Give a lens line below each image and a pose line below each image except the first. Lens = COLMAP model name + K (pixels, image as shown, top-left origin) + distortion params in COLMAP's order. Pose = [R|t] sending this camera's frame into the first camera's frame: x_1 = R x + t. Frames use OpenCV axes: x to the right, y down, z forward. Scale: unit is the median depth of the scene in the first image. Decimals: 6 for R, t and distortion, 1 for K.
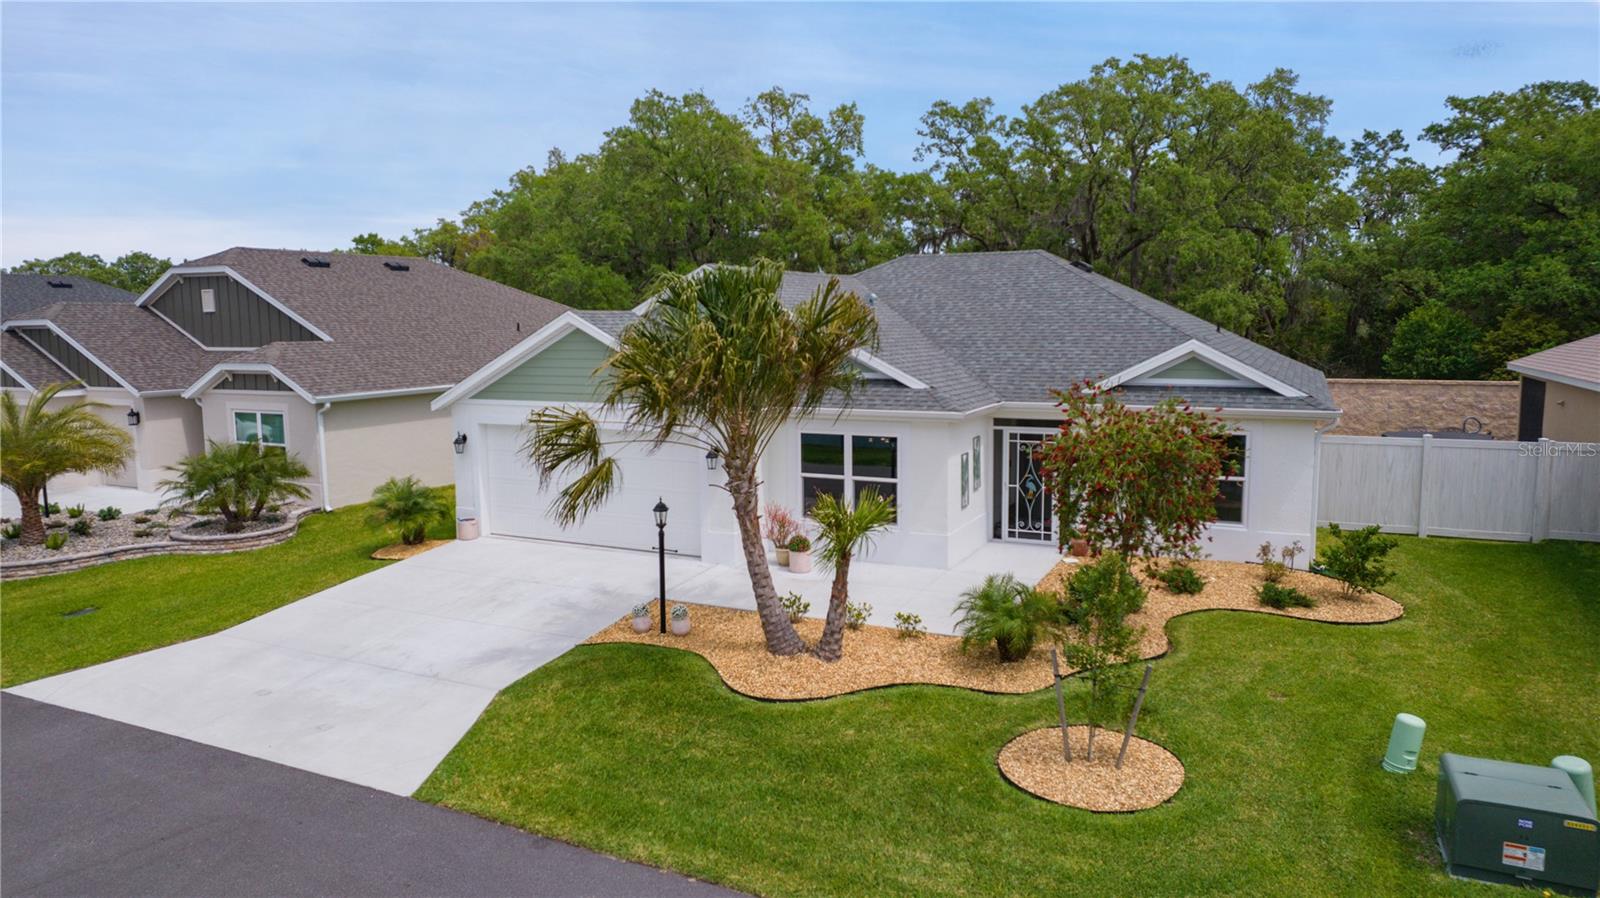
lens RADIAL K [[1030.5, 0, 803.2], [0, 1030.5, 441.8], [0, 0, 1]] dist [-0.077701, 0.068220]
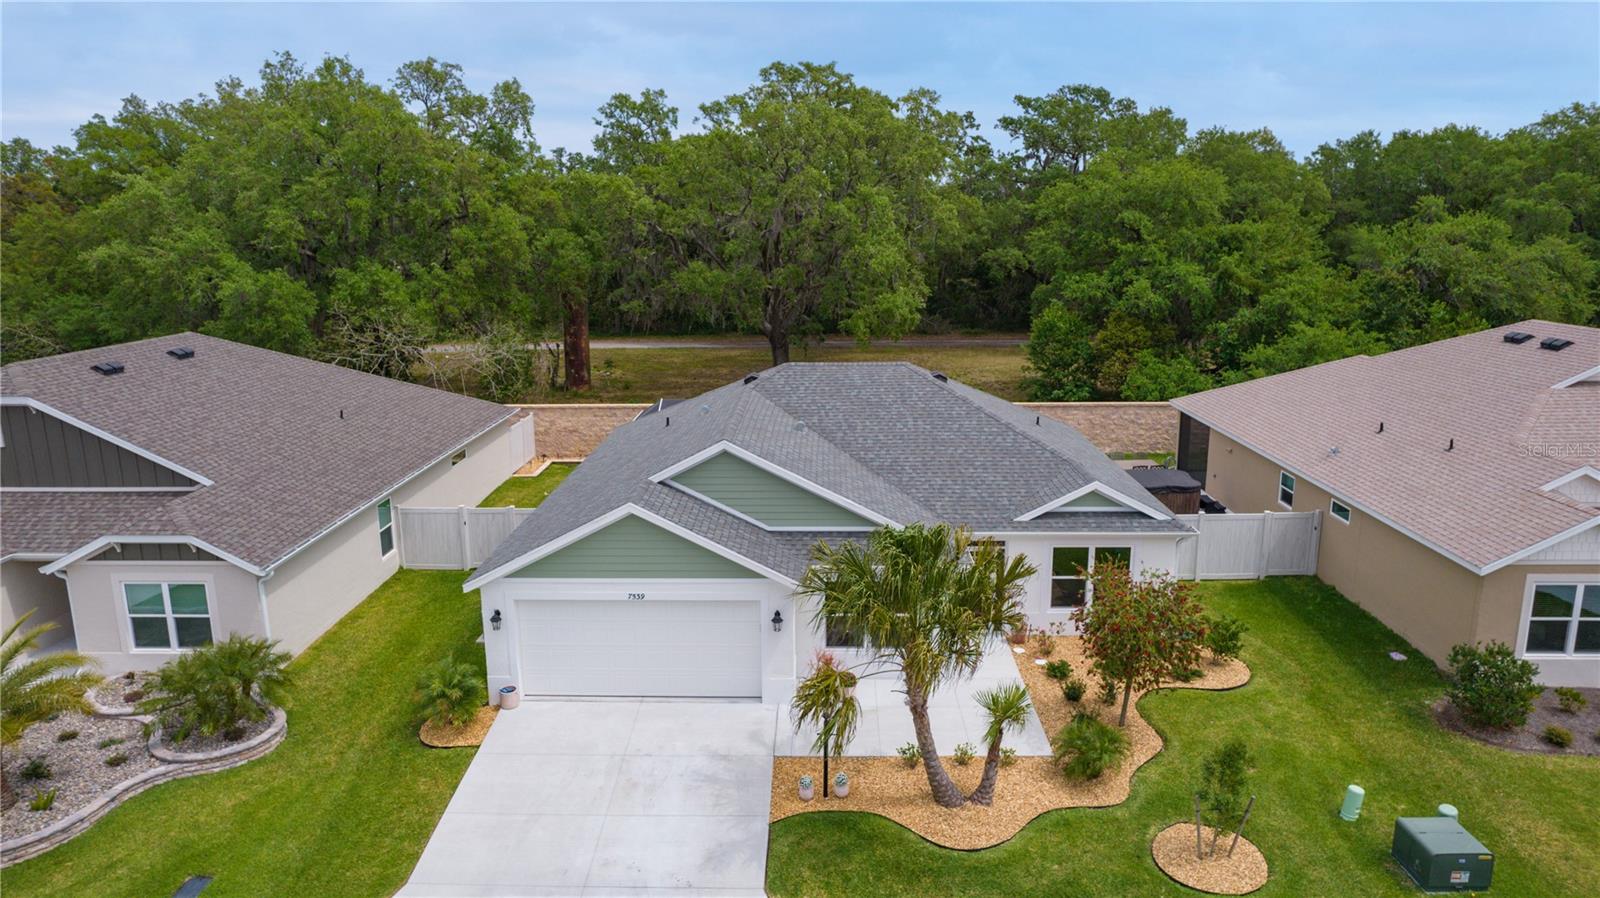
lens RADIAL K [[1030.5, 0, 803.2], [0, 1030.5, 441.8], [0, 0, 1]] dist [-0.077701, 0.068220]
pose [[0.908034, -0.084825, 0.410218, -0.456767], [0.046828, 0.993700, 0.101822, -0.267312], [-0.416270, -0.073248, 0.906286, -0.062805]]
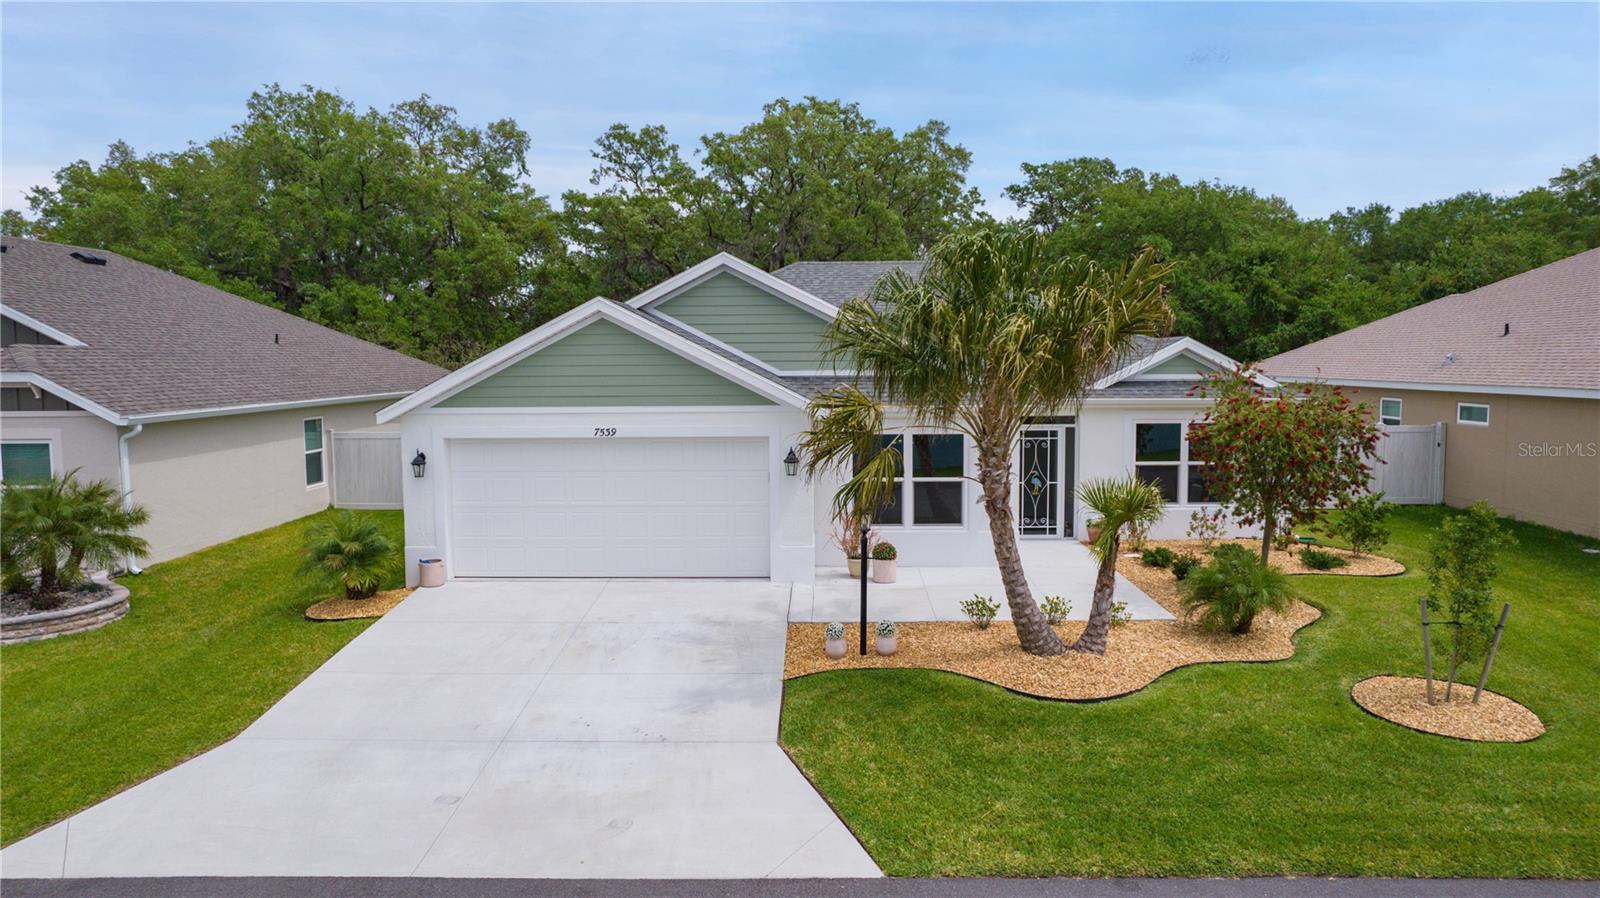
lens RADIAL K [[1030.5, 0, 803.2], [0, 1030.5, 441.8], [0, 0, 1]] dist [-0.077701, 0.068220]
pose [[0.907783, -0.031097, 0.418285, -0.389487], [0.047207, 0.998486, -0.028219, 0.019944], [-0.416775, 0.045362, 0.907877, 0.158392]]
